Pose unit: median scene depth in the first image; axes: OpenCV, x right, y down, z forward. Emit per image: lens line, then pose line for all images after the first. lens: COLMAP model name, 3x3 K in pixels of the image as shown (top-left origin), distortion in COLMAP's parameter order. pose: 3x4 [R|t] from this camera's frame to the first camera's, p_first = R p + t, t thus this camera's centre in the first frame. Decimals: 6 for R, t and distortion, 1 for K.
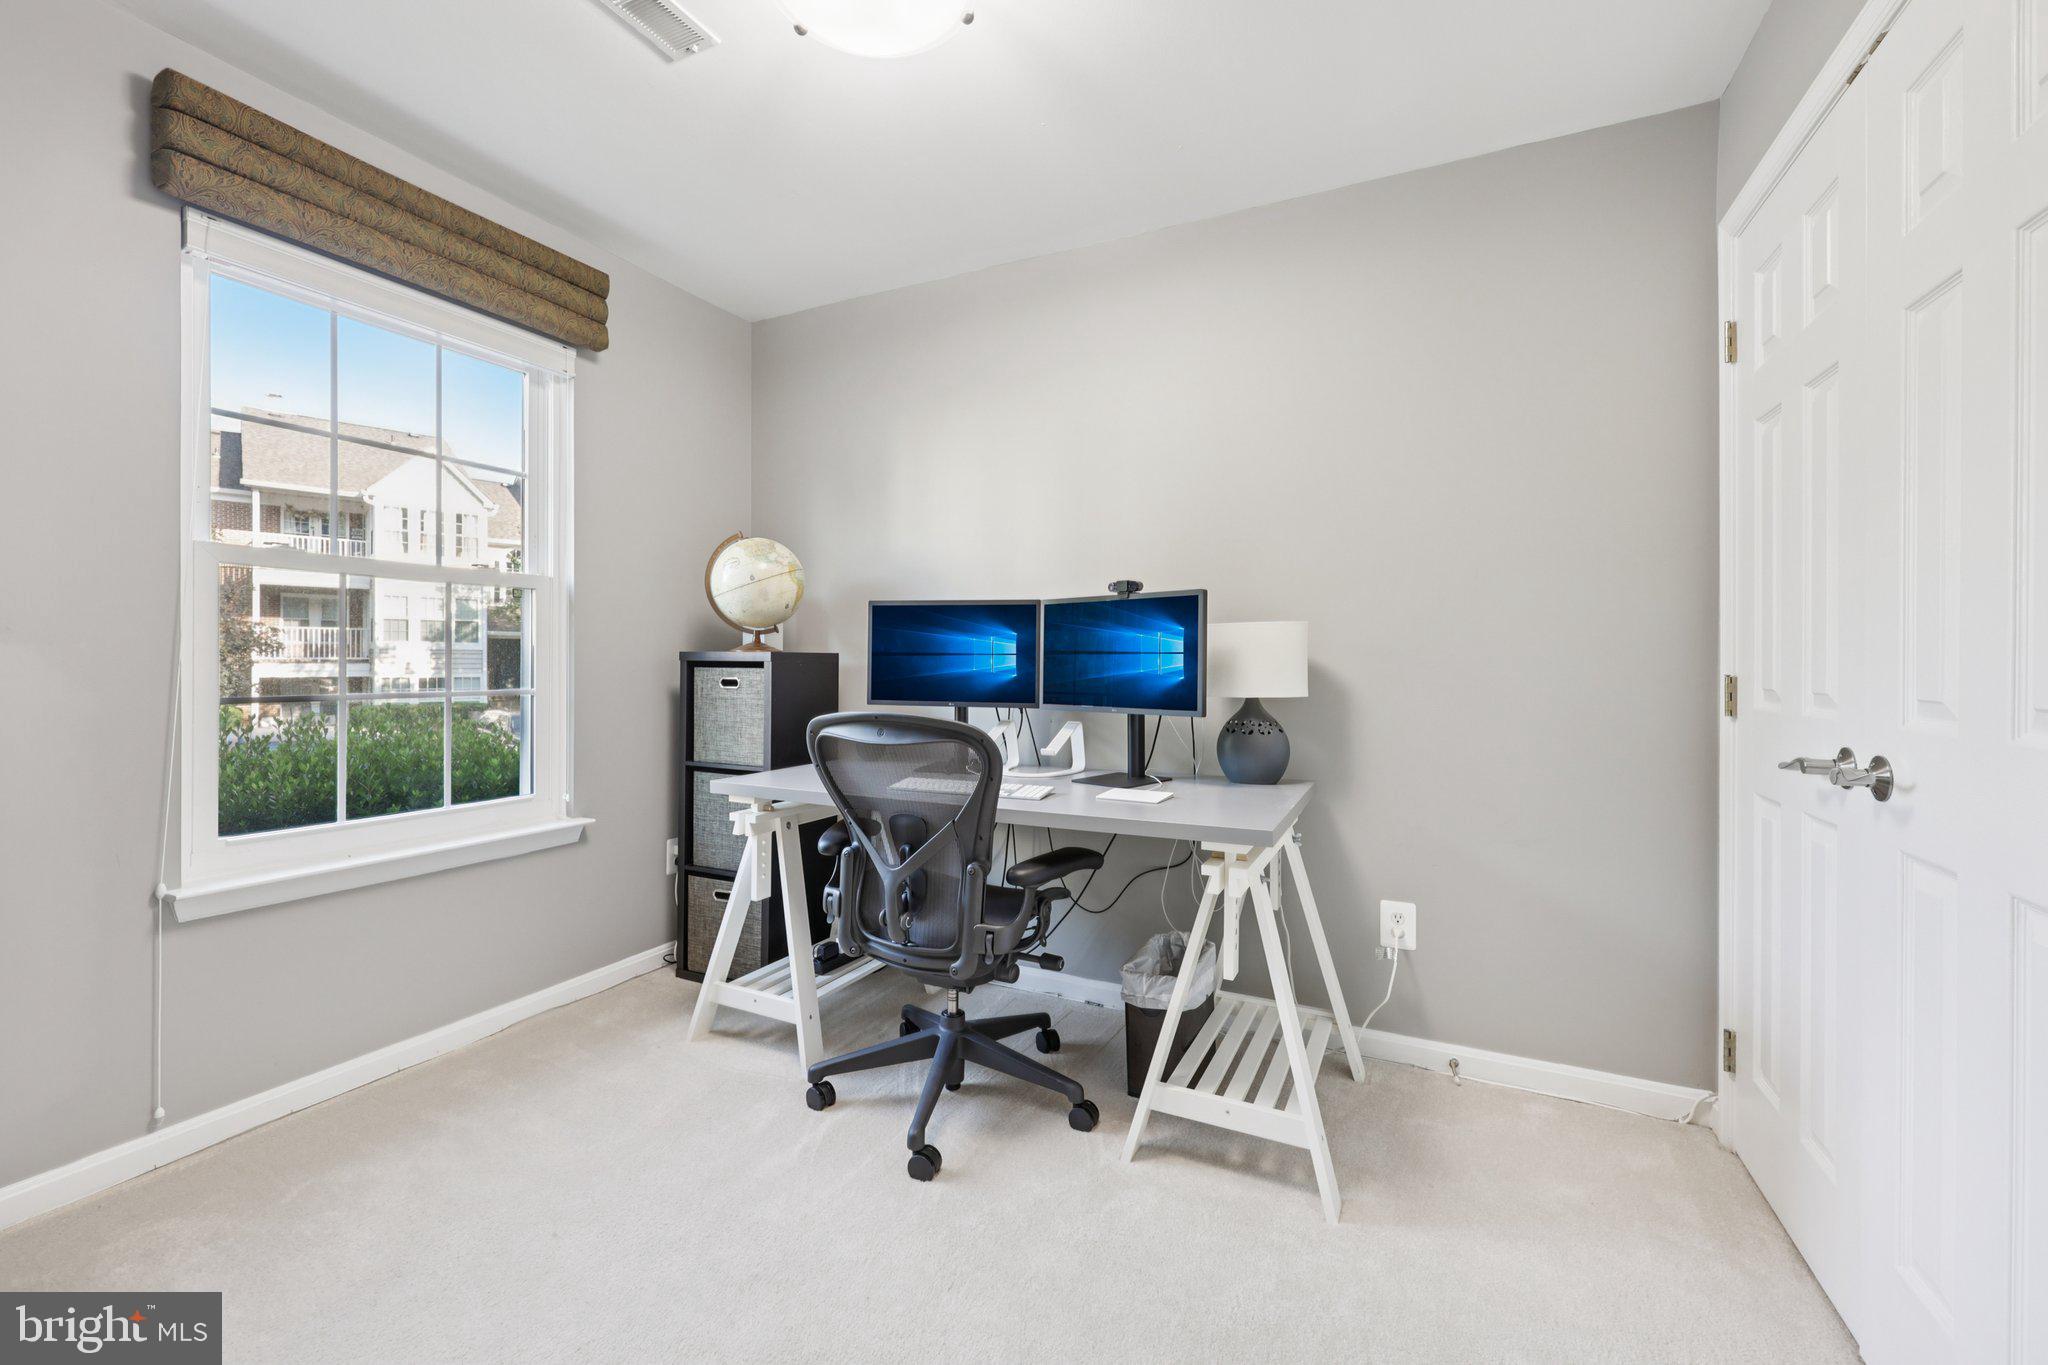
lens RADIAL K [[828.6, 0, 1020.3], [0, 828.6, 660.6], [0, 0, 1]] dist [-0.000166, 0.000012]
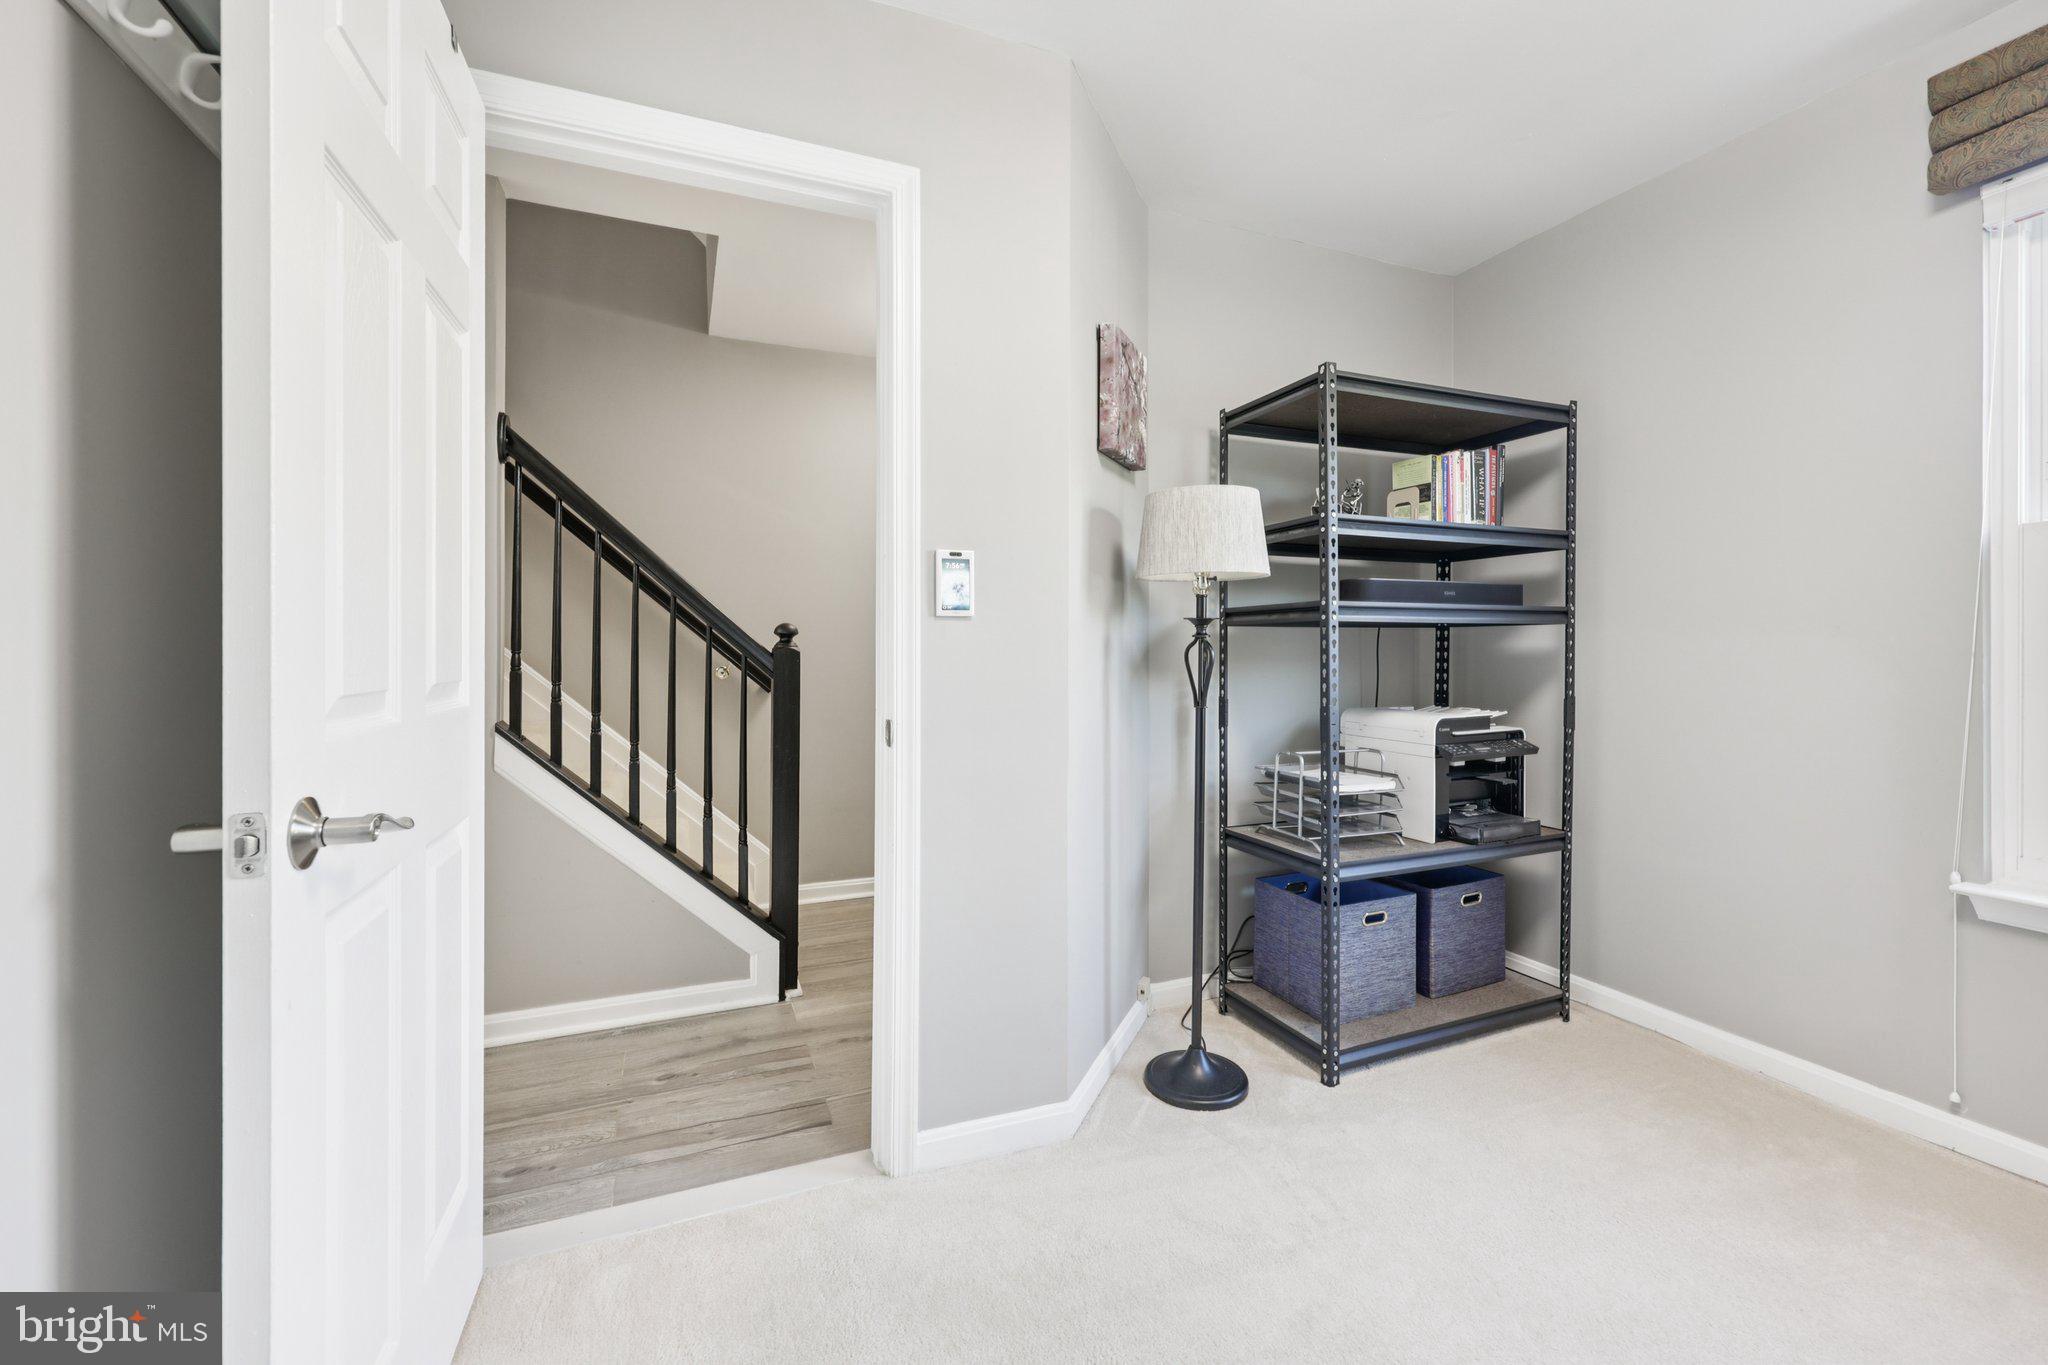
lens RADIAL K [[828.6, 0, 1020.3], [0, 828.6, 660.6], [0, 0, 1]] dist [-0.000166, 0.000012]
pose [[-0.667989, 0.004646, -0.744157, 0.478875], [0.001775, 0.999988, 0.004650, 0.002458], [0.744169, 0.001786, -0.667989, 0.815574]]
